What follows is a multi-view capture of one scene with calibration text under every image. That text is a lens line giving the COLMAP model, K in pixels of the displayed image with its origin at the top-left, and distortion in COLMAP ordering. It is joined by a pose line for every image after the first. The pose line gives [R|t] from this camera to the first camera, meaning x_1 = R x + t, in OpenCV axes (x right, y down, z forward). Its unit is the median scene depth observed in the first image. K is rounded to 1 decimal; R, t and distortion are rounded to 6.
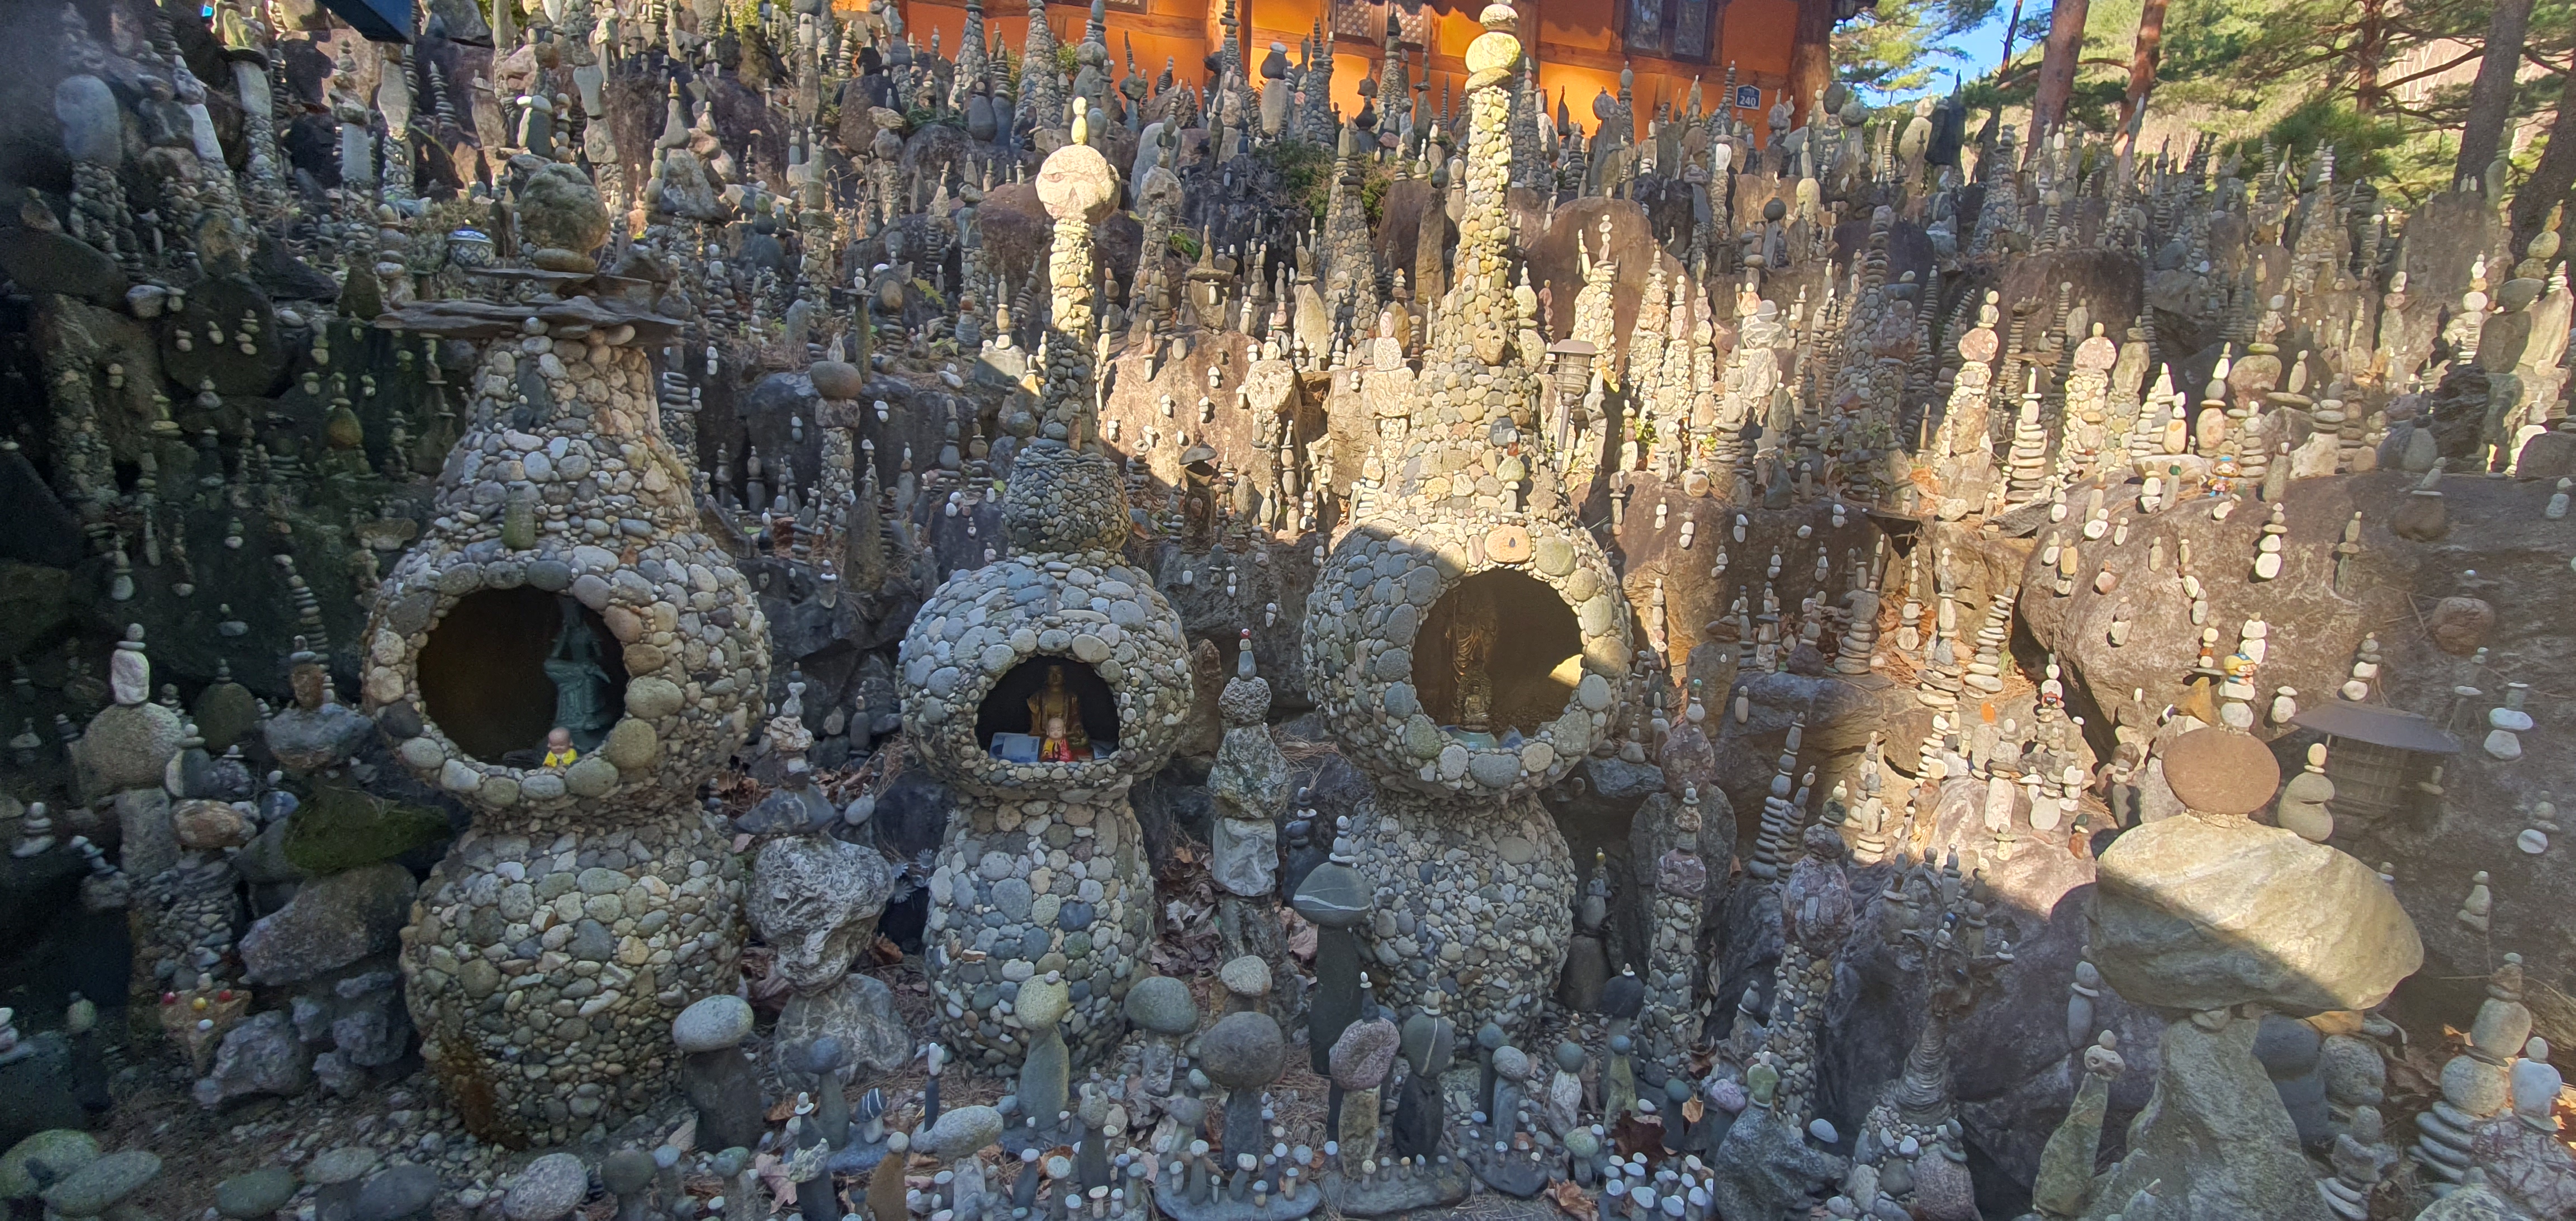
lens RADIAL K [[1032.7, 0, 1306.6], [0, 1032.7, 612.6], [0, 0, 1]] dist [0.002664, -0.000802]
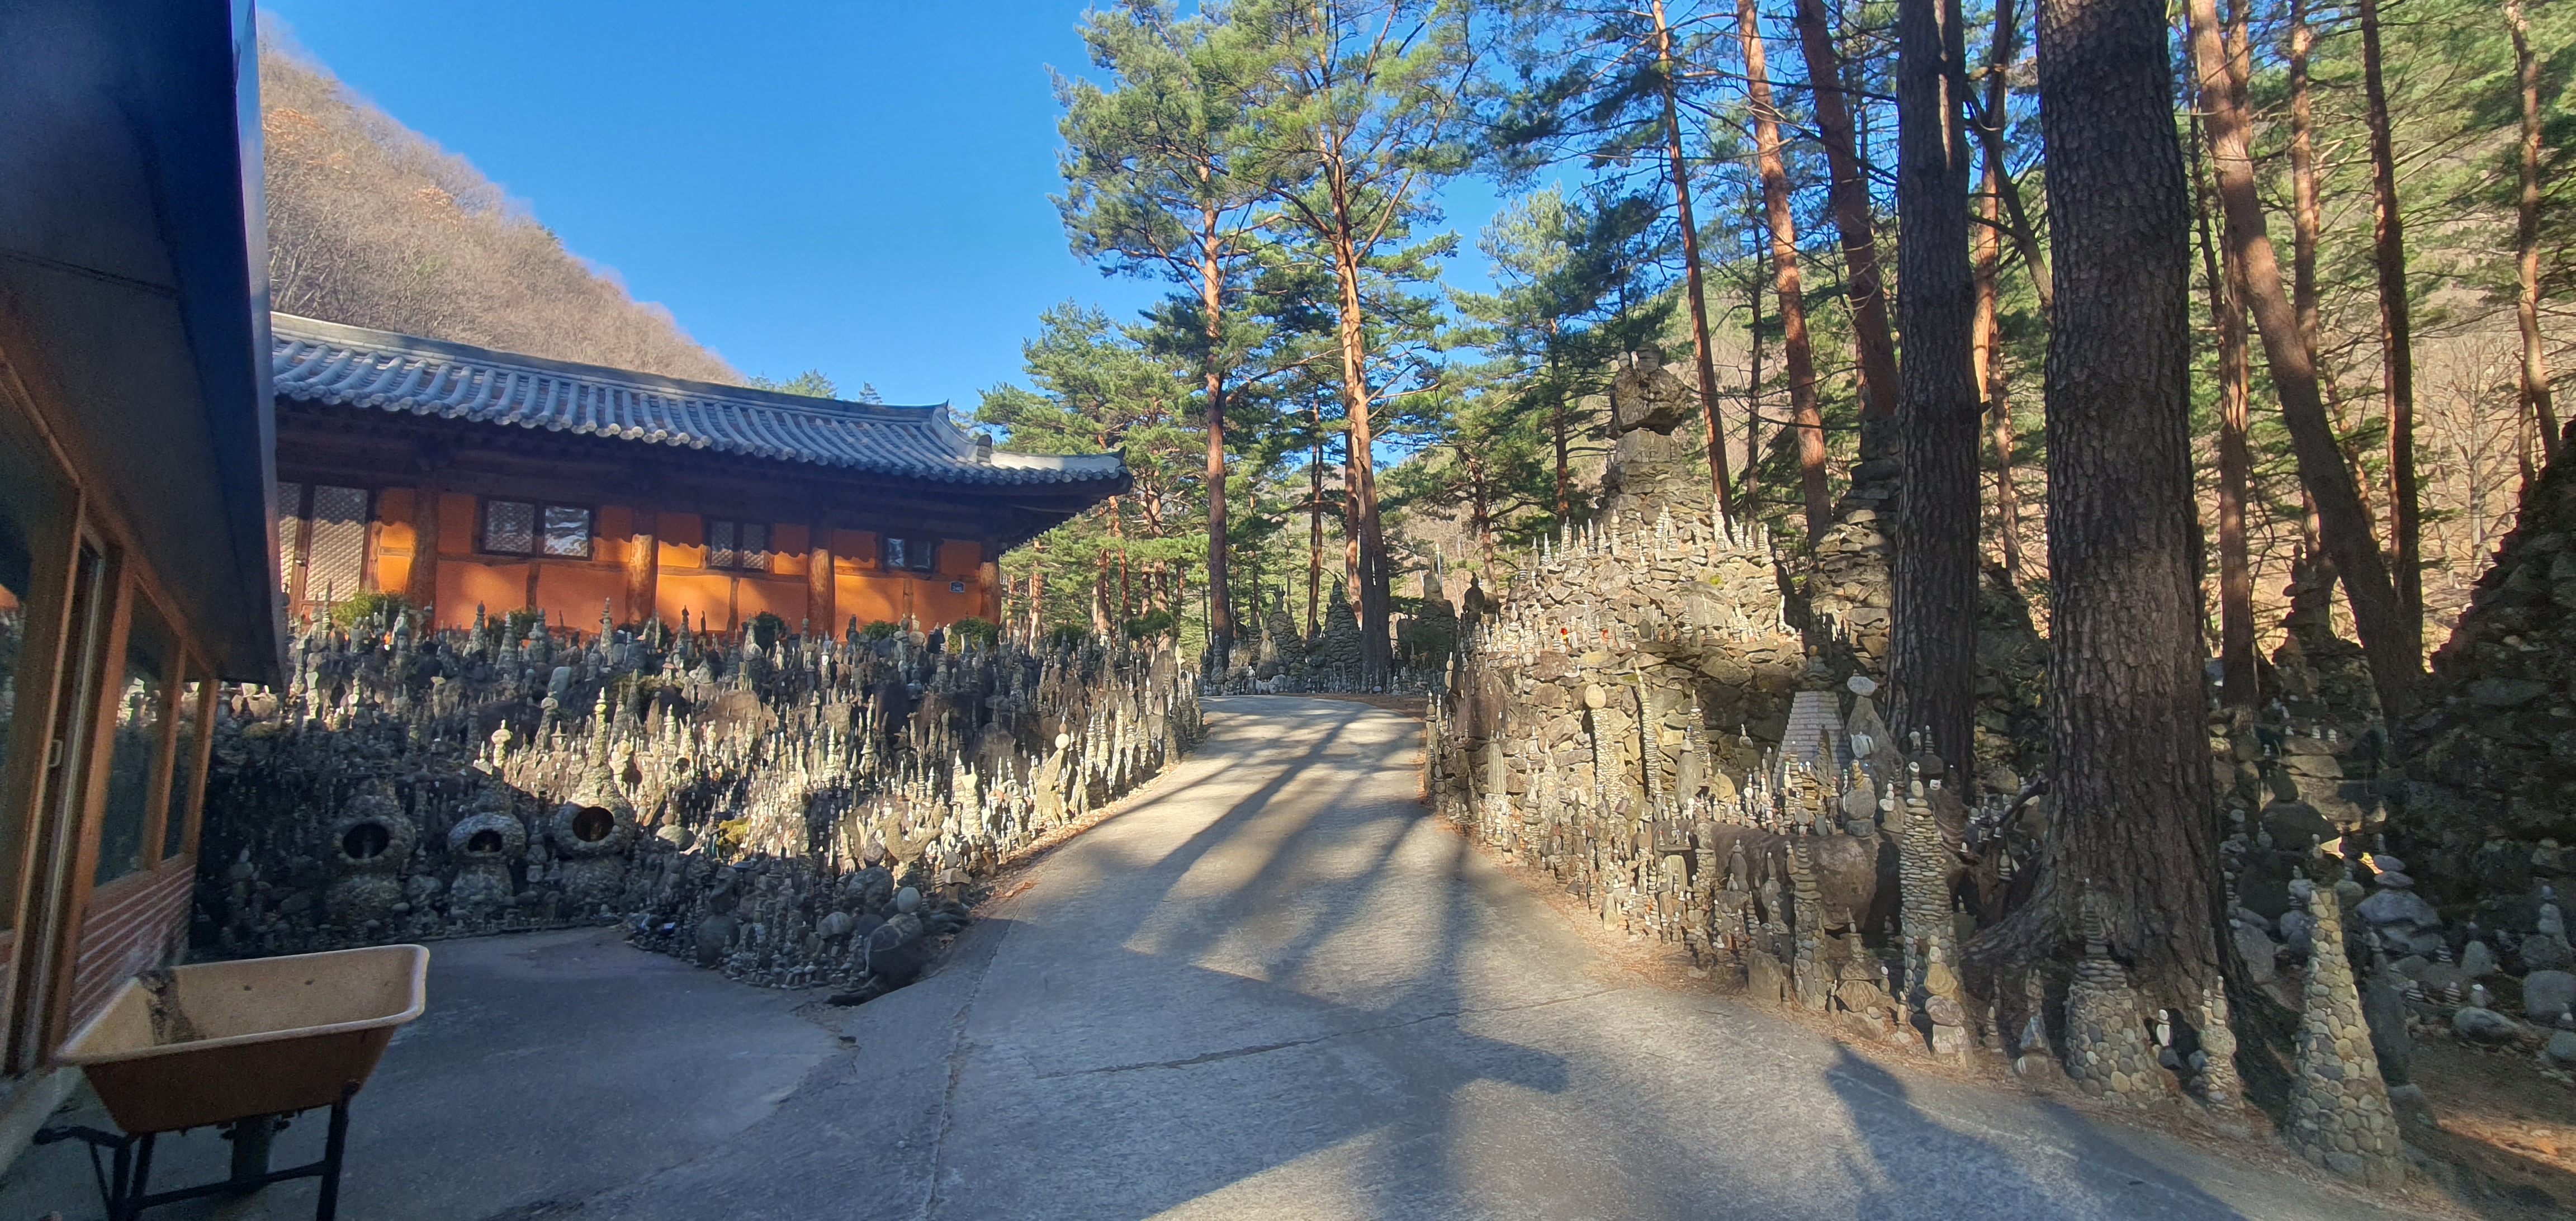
lens RADIAL K [[1022.1, 0, 1288.0], [0, 1022.1, 610.5], [0, 0, 1]] dist [0.000916, -0.000076]
pose [[0.925971, -0.017399, 0.377194, 1.229523], [0.128966, 0.953440, -0.272617, 0.716450], [-0.354889, 0.301080, 0.885101, -4.182891]]
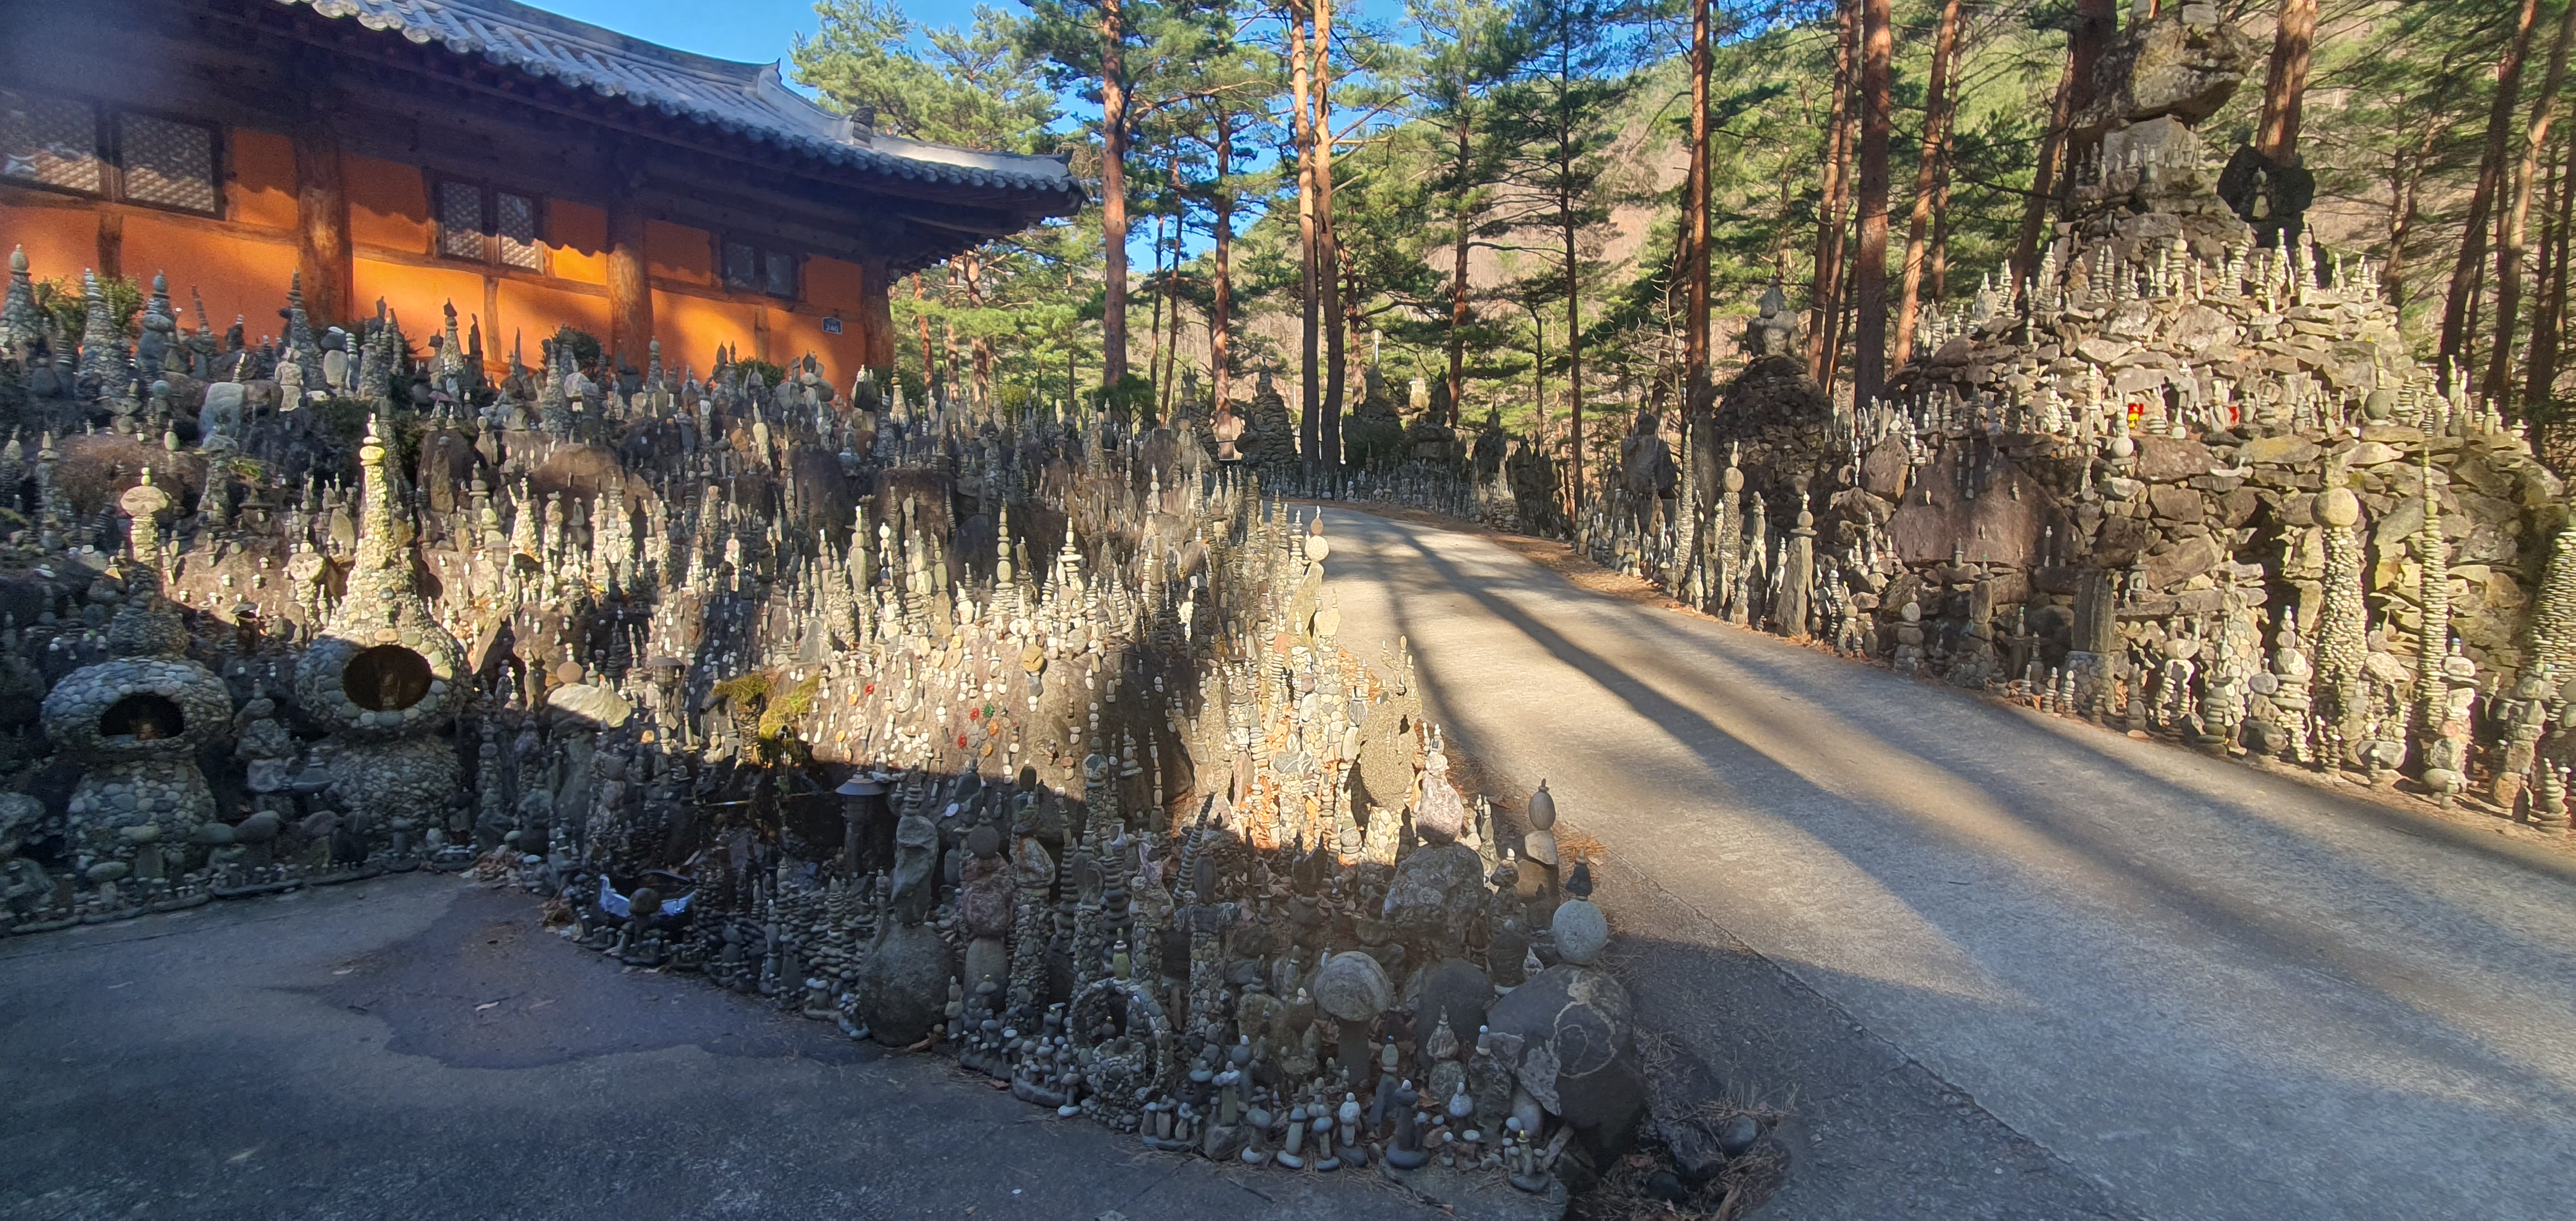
lens RADIAL K [[1032.7, 0, 1306.6], [0, 1032.7, 612.6], [0, 0, 1]] dist [0.002664, -0.000802]
pose [[0.814309, -0.070965, 0.576077, 0.487126], [0.130273, 0.989522, -0.062251, 0.290375], [-0.565623, 0.125739, 0.815022, -2.093221]]
